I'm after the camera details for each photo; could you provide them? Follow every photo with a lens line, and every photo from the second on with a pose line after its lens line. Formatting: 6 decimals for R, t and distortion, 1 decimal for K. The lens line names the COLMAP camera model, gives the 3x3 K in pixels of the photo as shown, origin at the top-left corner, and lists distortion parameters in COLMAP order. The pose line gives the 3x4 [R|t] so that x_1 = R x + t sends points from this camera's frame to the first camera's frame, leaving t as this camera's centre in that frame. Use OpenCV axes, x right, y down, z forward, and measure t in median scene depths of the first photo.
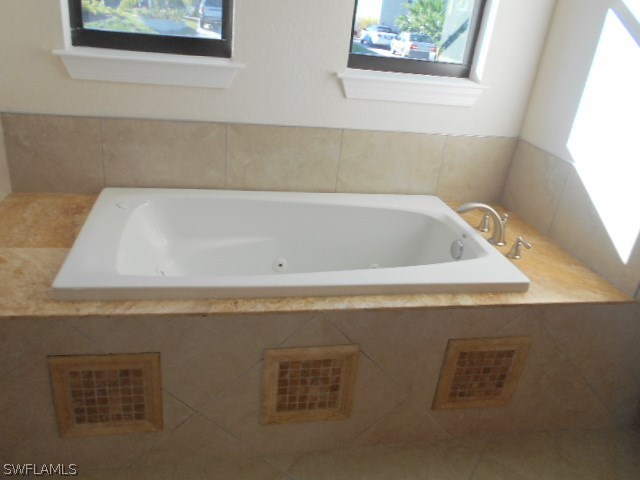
lens RADIAL K [[517.3, 0, 329.9], [0, 517.3, 241.3], [0, 0, 1]] dist [-0.000742, -0.002074]
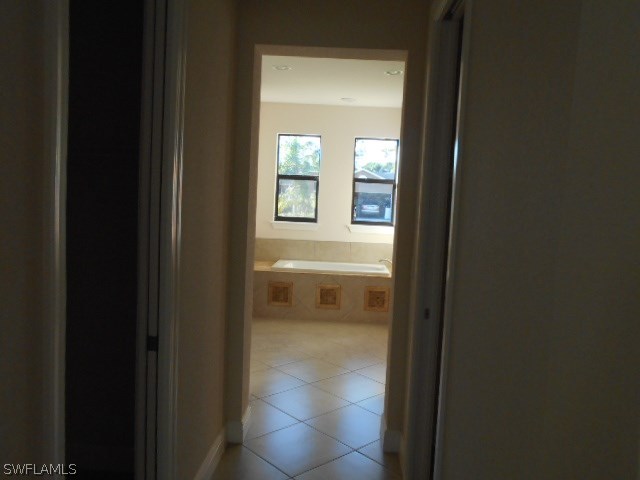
lens RADIAL K [[517.3, 0, 329.9], [0, 517.3, 241.3], [0, 0, 1]] dist [-0.000742, -0.002074]
pose [[0.973170, -0.029121, -0.228239, 0.819898], [-0.053894, 0.935513, -0.349156, 1.171642], [0.223688, 0.352089, 0.908844, -2.520337]]
